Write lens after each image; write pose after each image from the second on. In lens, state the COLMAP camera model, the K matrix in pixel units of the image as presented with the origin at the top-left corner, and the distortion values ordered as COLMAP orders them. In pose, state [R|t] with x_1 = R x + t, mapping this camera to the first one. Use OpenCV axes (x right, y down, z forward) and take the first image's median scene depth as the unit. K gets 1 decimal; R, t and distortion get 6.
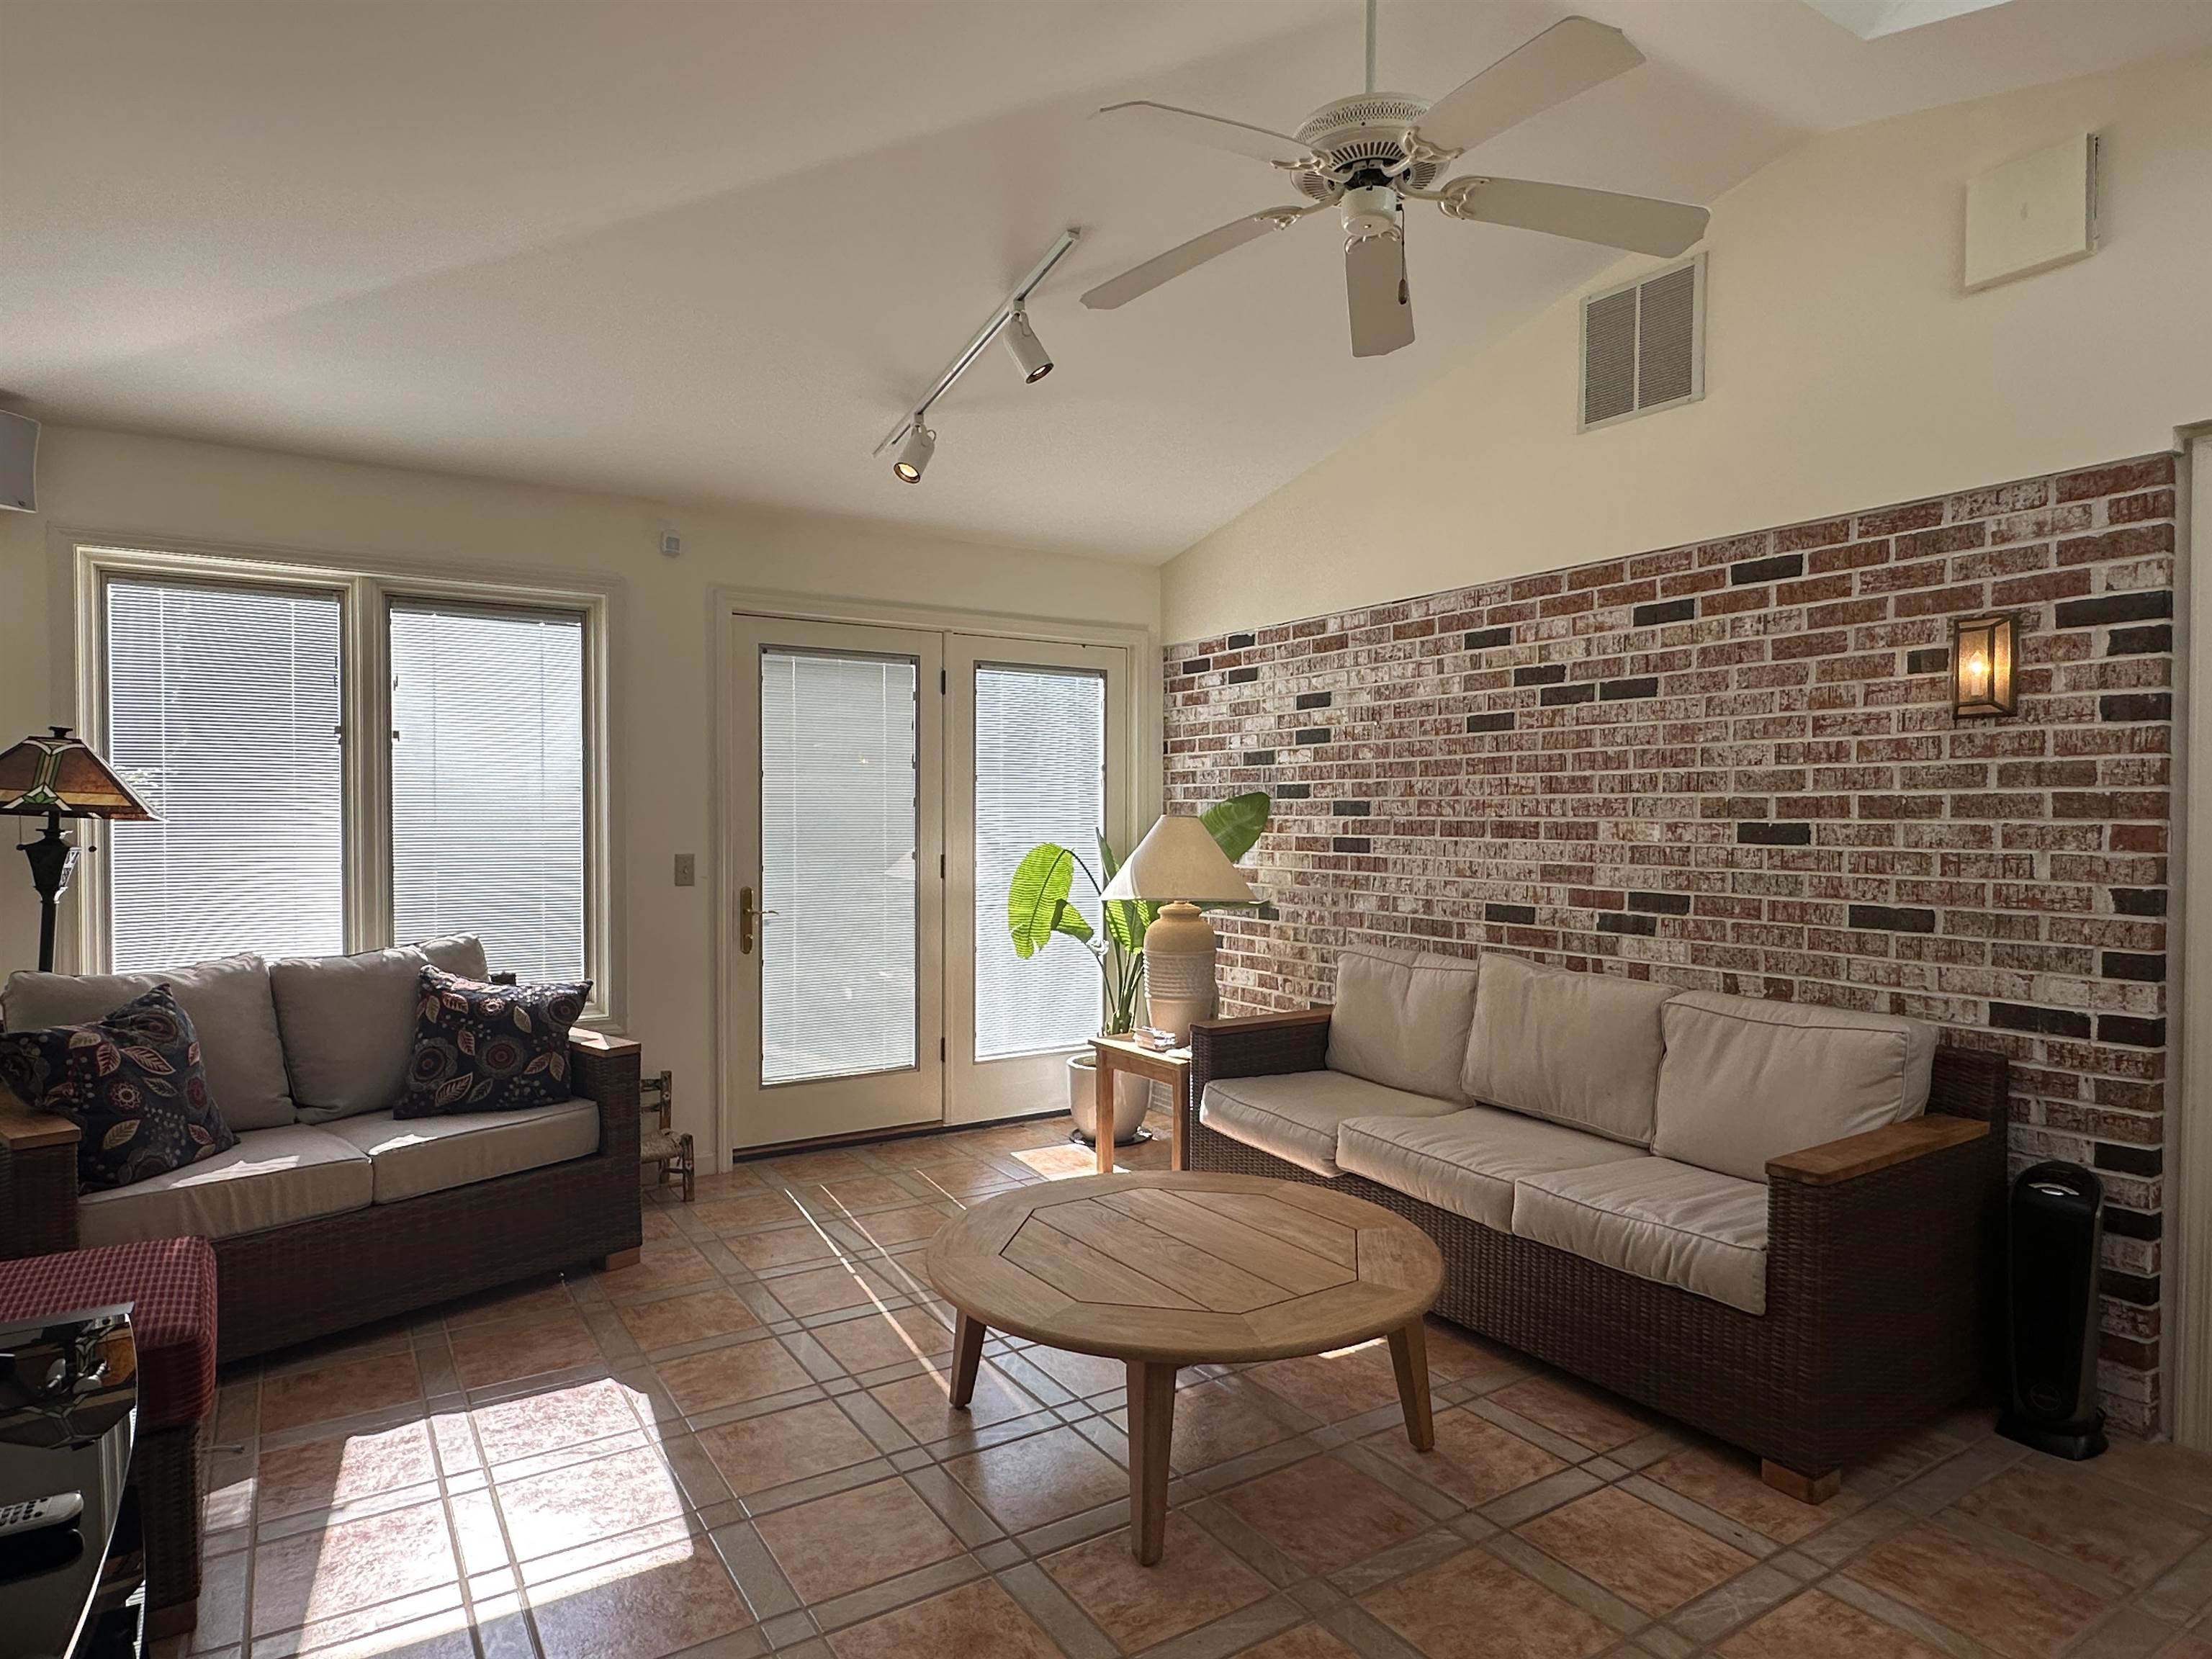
lens RADIAL K [[1260.4, 0, 1100.7], [0, 1260.4, 831.0], [0, 0, 1]] dist [-0.007594, 0.004228]
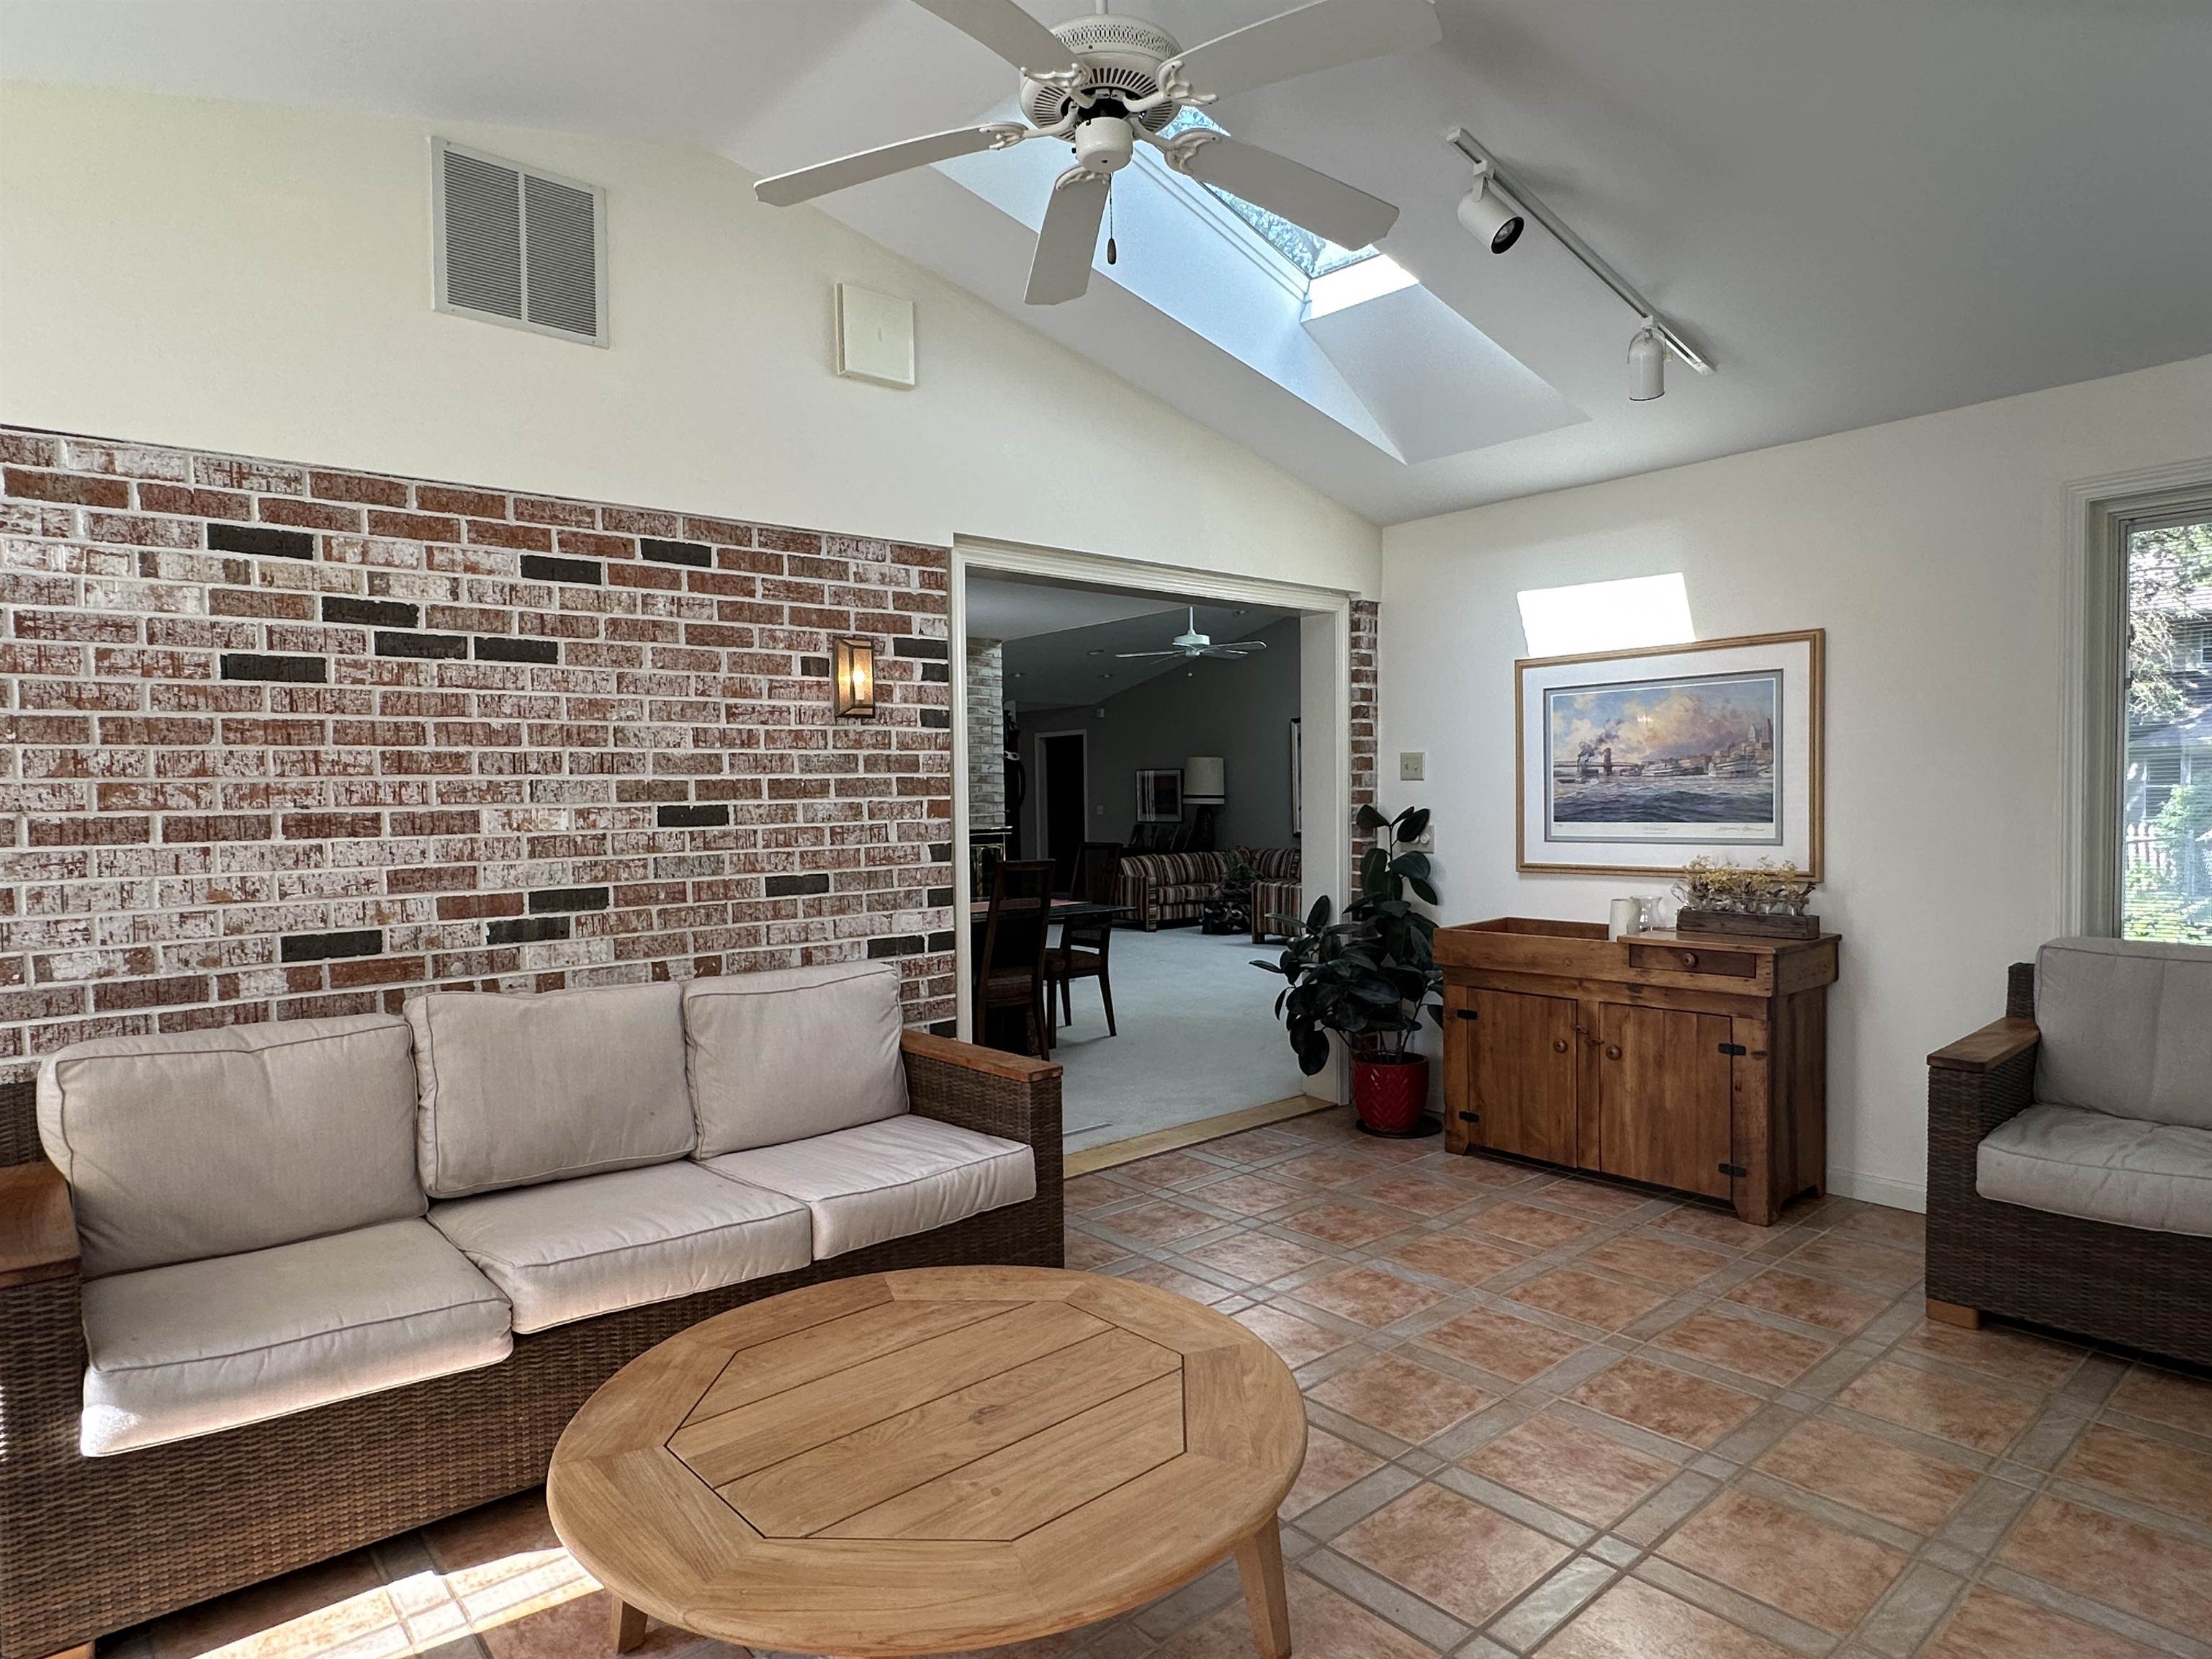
lens RADIAL K [[1260.4, 0, 1104.7], [0, 1260.4, 835.3], [0, 0, 1]] dist [-0.007594, 0.004228]
pose [[-0.136563, -0.032872, 0.990086, -0.501820], [0.032002, 0.998781, 0.037574, -0.009574], [-0.990114, 0.036816, -0.135344, 0.784562]]
